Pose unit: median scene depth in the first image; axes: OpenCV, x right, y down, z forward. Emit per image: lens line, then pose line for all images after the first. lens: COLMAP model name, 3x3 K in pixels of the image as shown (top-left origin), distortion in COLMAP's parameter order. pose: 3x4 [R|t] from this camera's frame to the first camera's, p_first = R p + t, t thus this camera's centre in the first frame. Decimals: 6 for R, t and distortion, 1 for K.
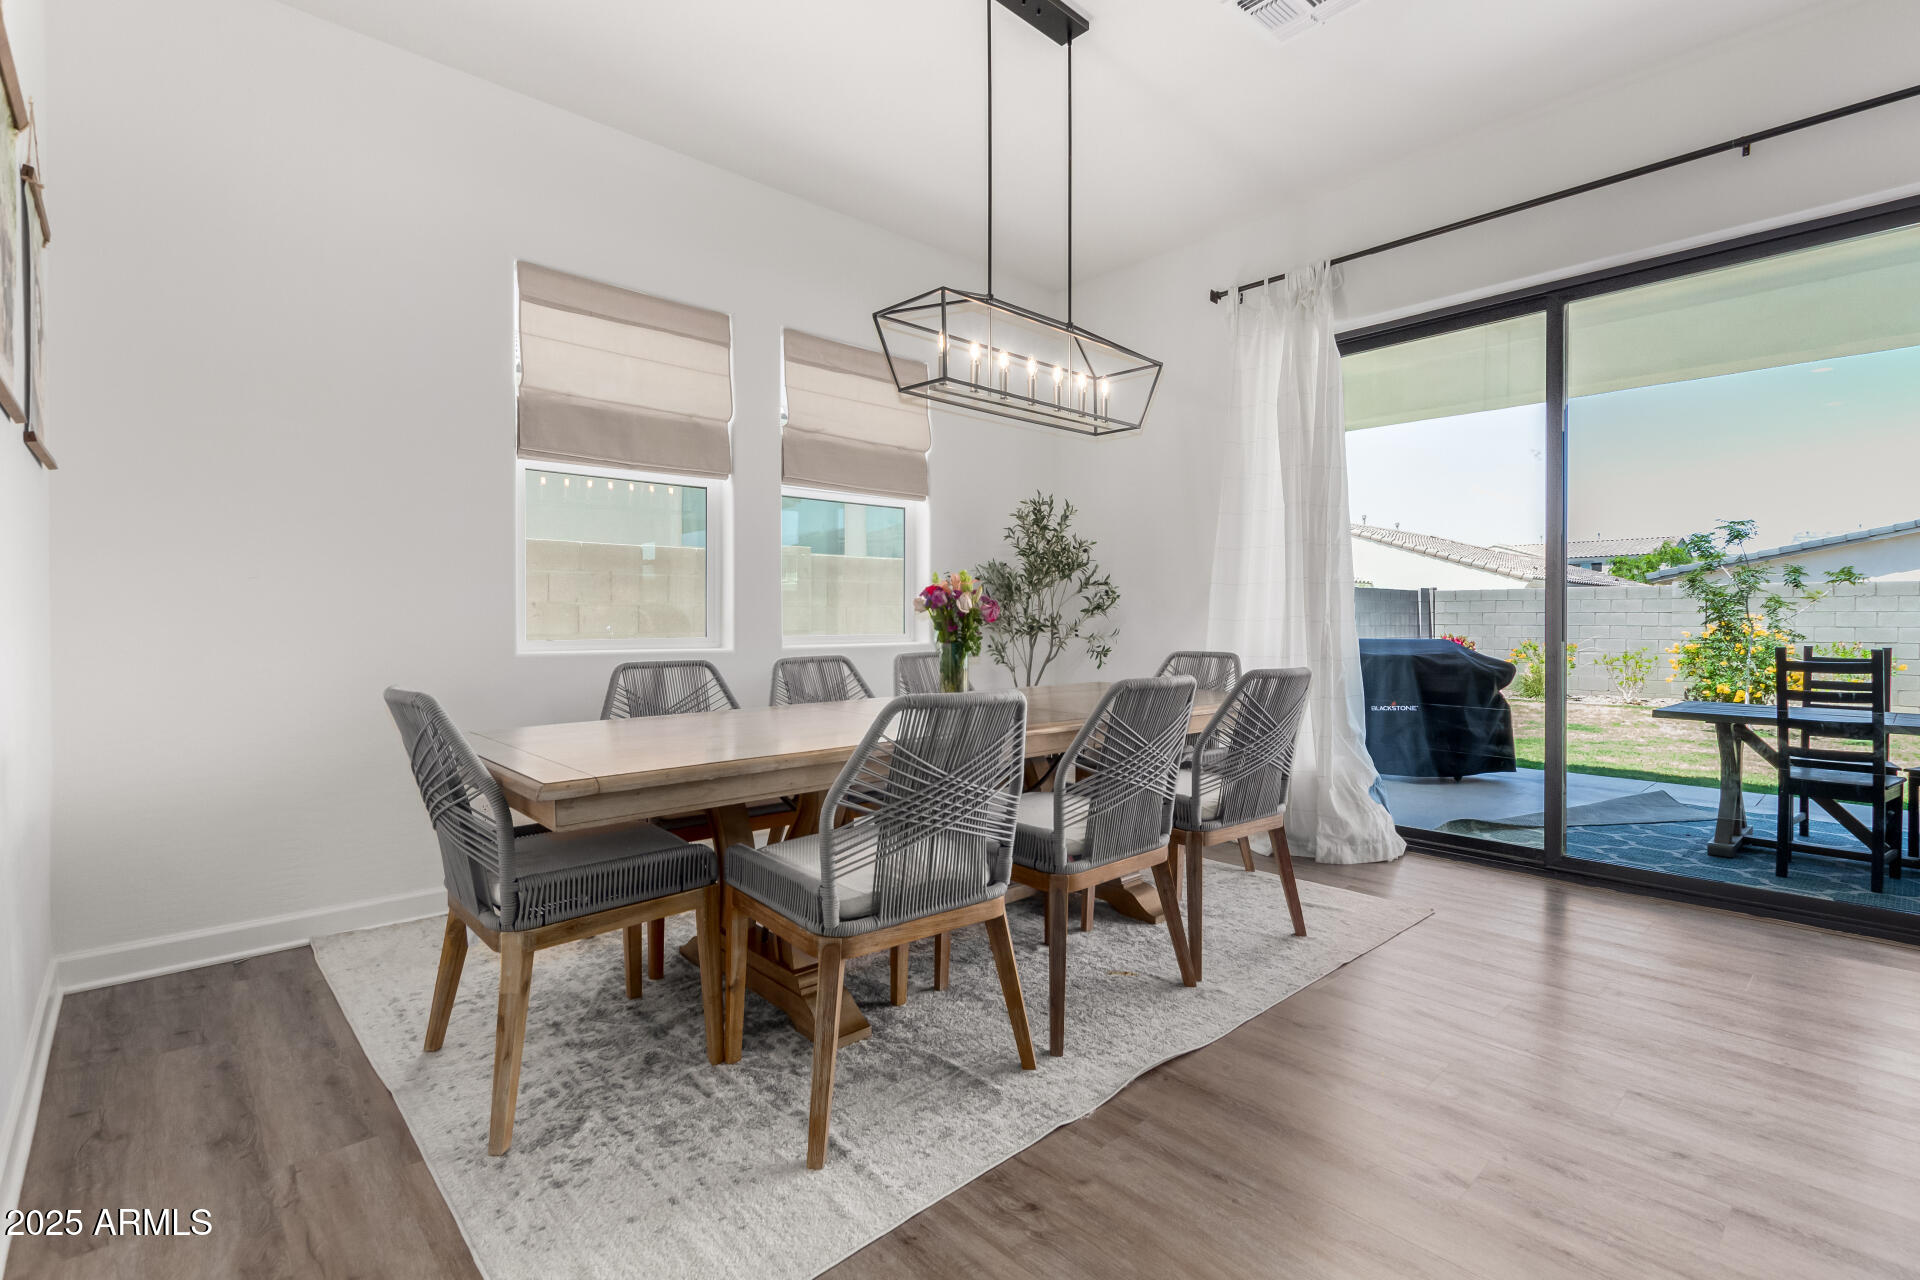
lens RADIAL K [[886.8, 0, 979.6], [0, 886.8, 630.9], [0, 0, 1]] dist [0.007969, -0.004506]
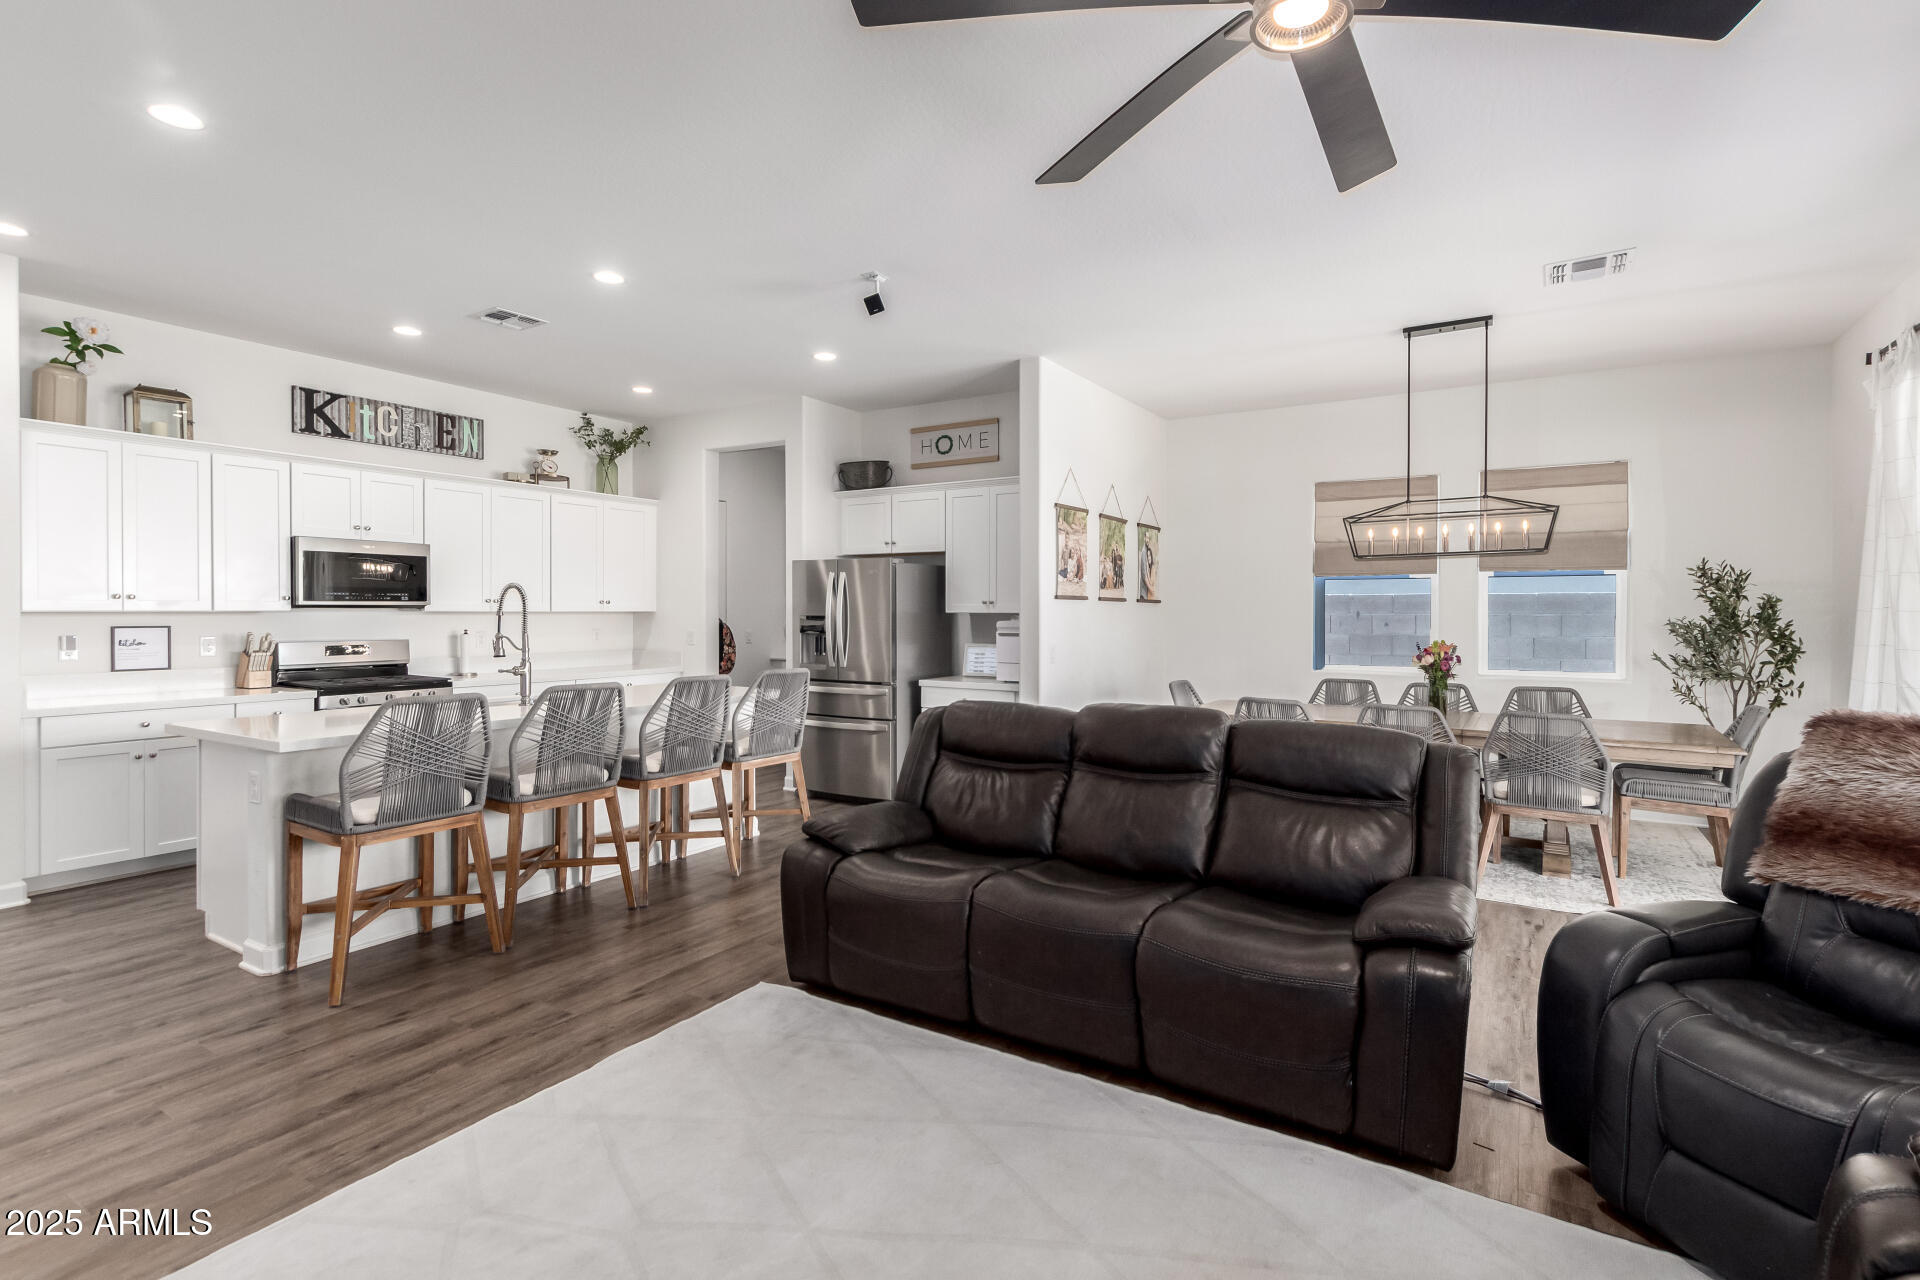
lens RADIAL K [[886.8, 0, 980.7], [0, 886.8, 618.6], [0, 0, 1]] dist [0.007969, -0.004506]
pose [[0.267288, 0.011004, -0.963554, 1.110839], [-0.015030, 0.999861, 0.007249, -0.083784], [0.963500, 0.012544, 0.267416, -0.250722]]
